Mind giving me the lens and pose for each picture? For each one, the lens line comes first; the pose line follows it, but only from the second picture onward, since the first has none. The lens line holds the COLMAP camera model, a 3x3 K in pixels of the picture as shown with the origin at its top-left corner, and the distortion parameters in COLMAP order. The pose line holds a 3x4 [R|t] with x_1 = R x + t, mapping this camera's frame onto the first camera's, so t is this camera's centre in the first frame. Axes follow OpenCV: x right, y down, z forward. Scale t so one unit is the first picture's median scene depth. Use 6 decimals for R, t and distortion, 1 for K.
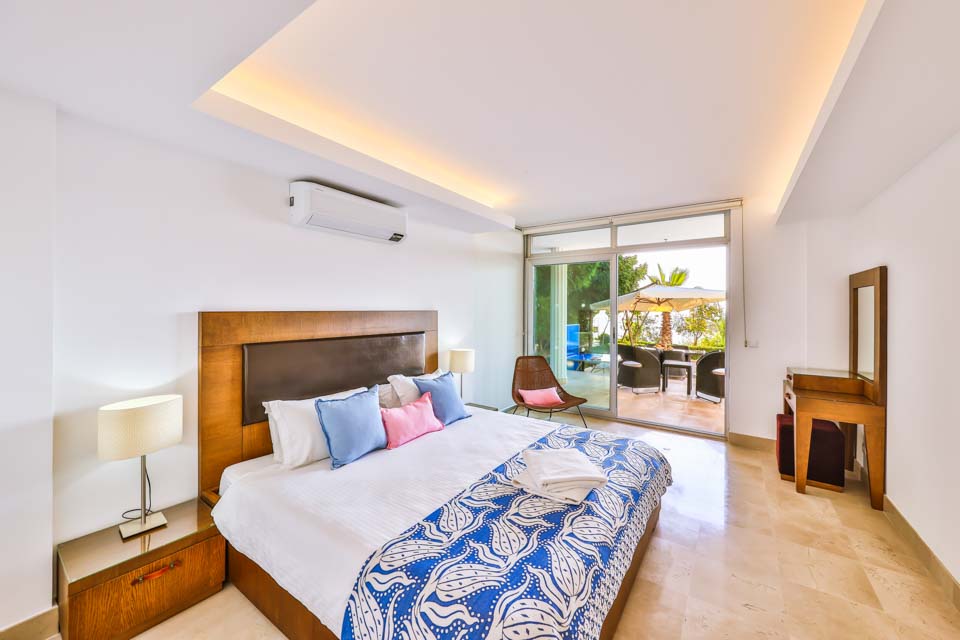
lens RADIAL K [[373.5, 0, 480.0], [0, 373.5, 320.0], [0, 0, 1]] dist [-0.000078, -0.000015]
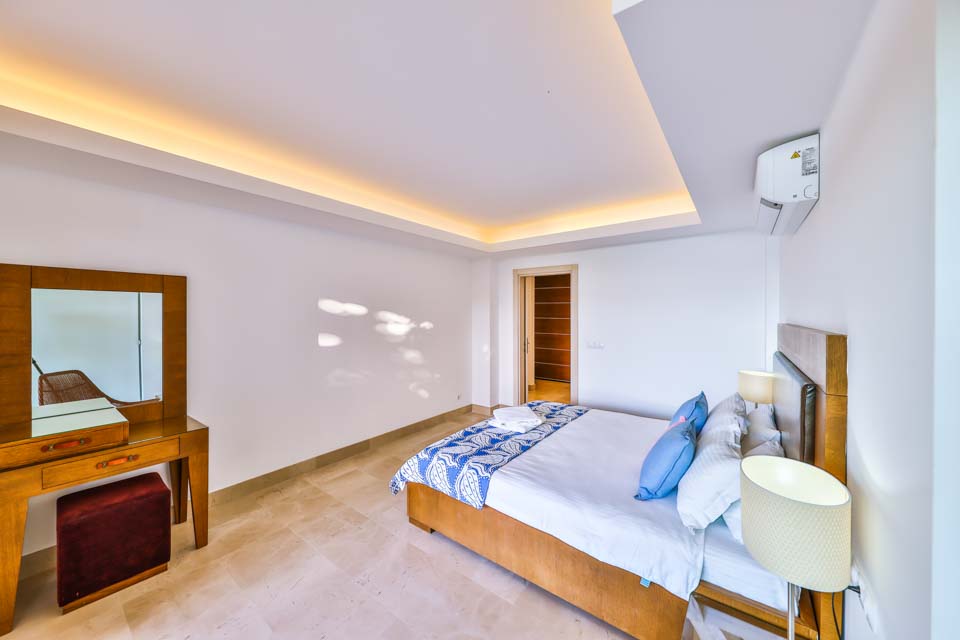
lens RADIAL K [[373.5, 0, 480.0], [0, 373.5, 320.0], [0, 0, 1]] dist [-0.000078, -0.000015]
pose [[-0.999963, -0.001017, -0.008548, 0.303438], [-0.001342, 0.999272, 0.038127, -0.061642], [0.008503, 0.038137, -0.999236, 2.024389]]
